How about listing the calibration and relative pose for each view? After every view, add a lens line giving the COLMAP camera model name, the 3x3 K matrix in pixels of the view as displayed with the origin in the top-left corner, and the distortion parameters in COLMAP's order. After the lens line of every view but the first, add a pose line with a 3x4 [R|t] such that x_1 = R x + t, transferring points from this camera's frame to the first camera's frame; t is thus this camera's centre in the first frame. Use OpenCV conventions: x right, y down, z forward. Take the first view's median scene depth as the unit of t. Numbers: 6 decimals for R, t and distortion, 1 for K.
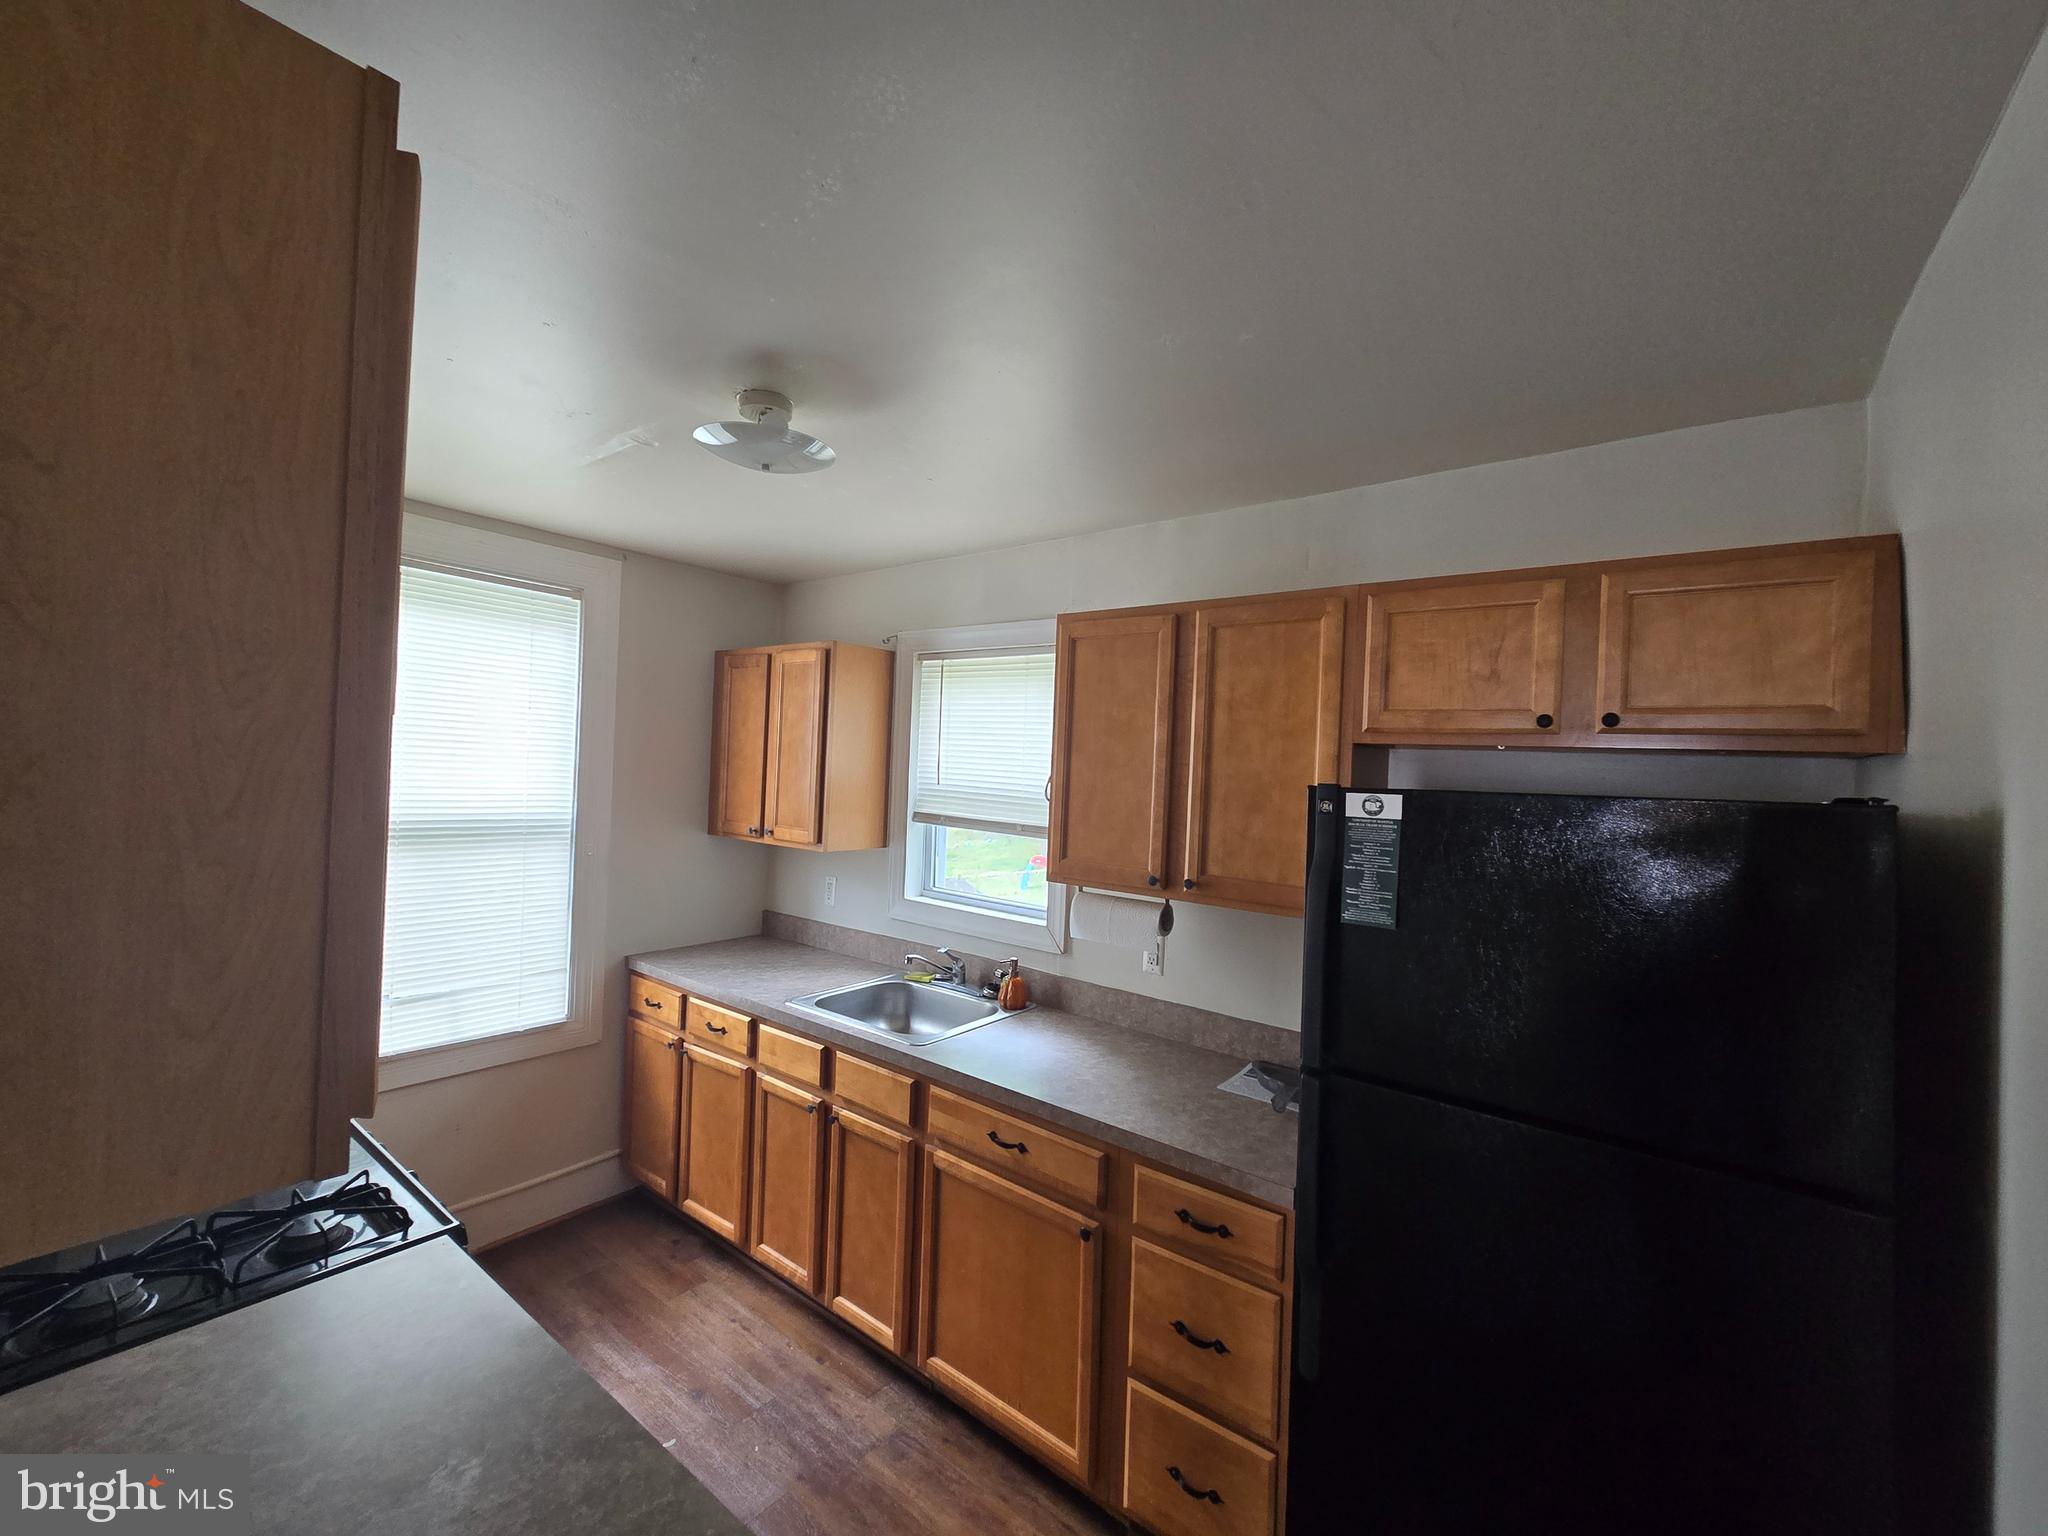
lens RADIAL K [[842.5, 0, 1023.7], [0, 842.5, 756.3], [0, 0, 1]] dist [0.001082, -0.000053]
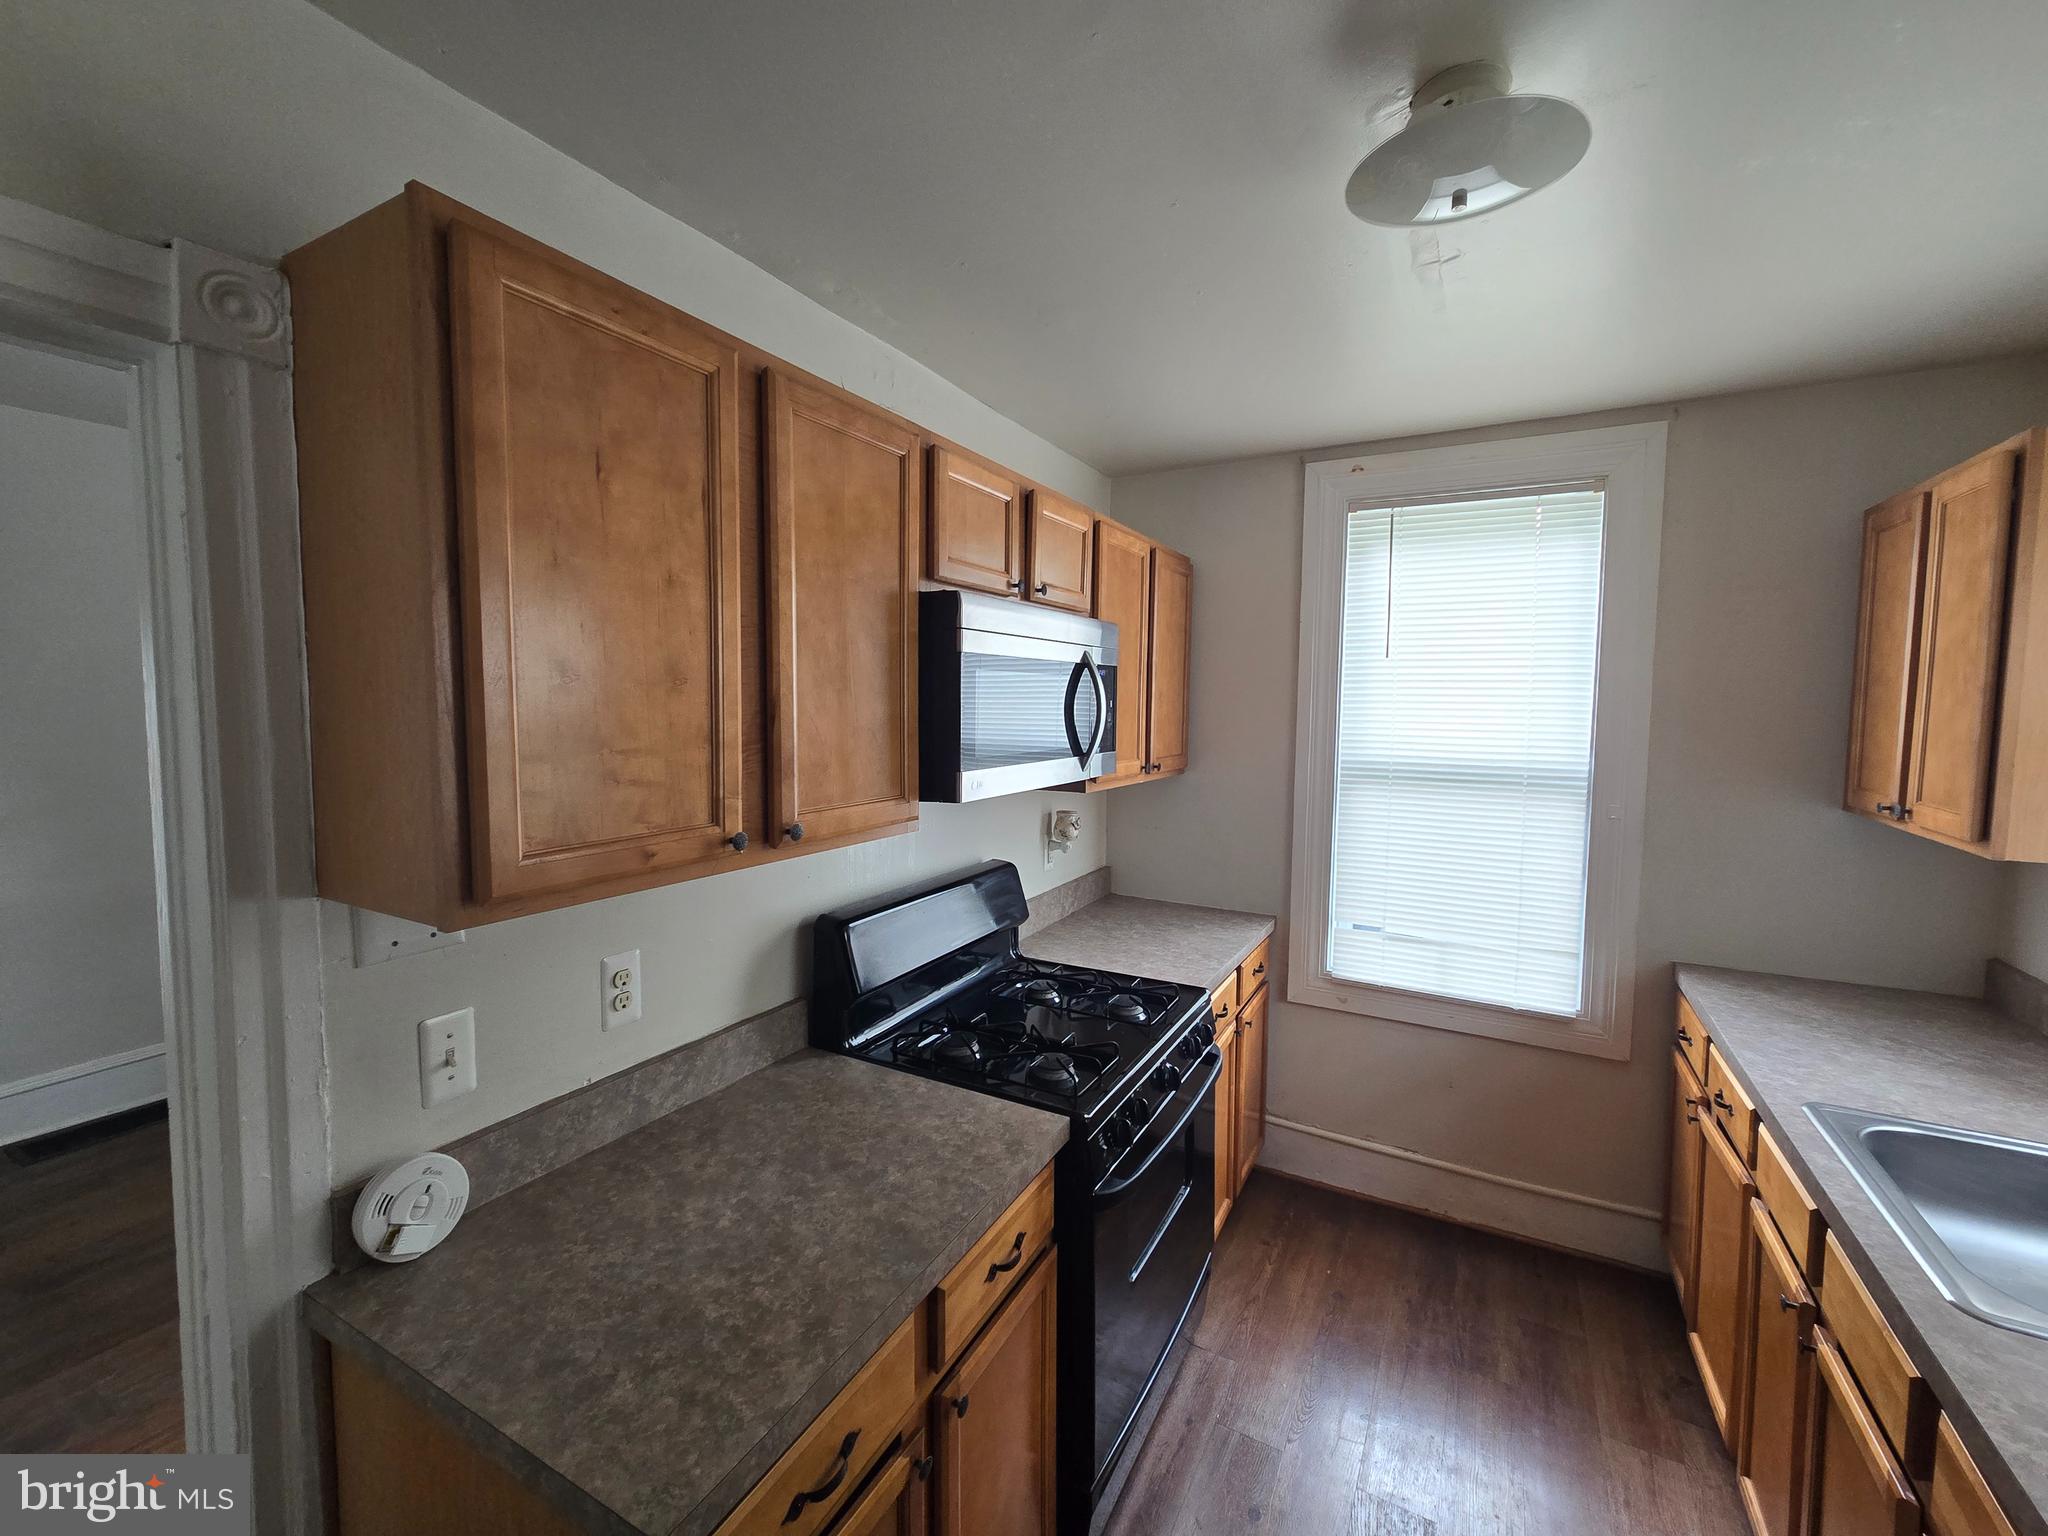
lens RADIAL K [[842.5, 0, 1023.7], [0, 842.5, 756.3], [0, 0, 1]] dist [0.001082, -0.000053]
pose [[0.165293, 0.032683, -0.985703, 0.162936], [0.014064, 0.999271, 0.035491, 0.024937], [0.986144, -0.019729, 0.164713, 0.340660]]
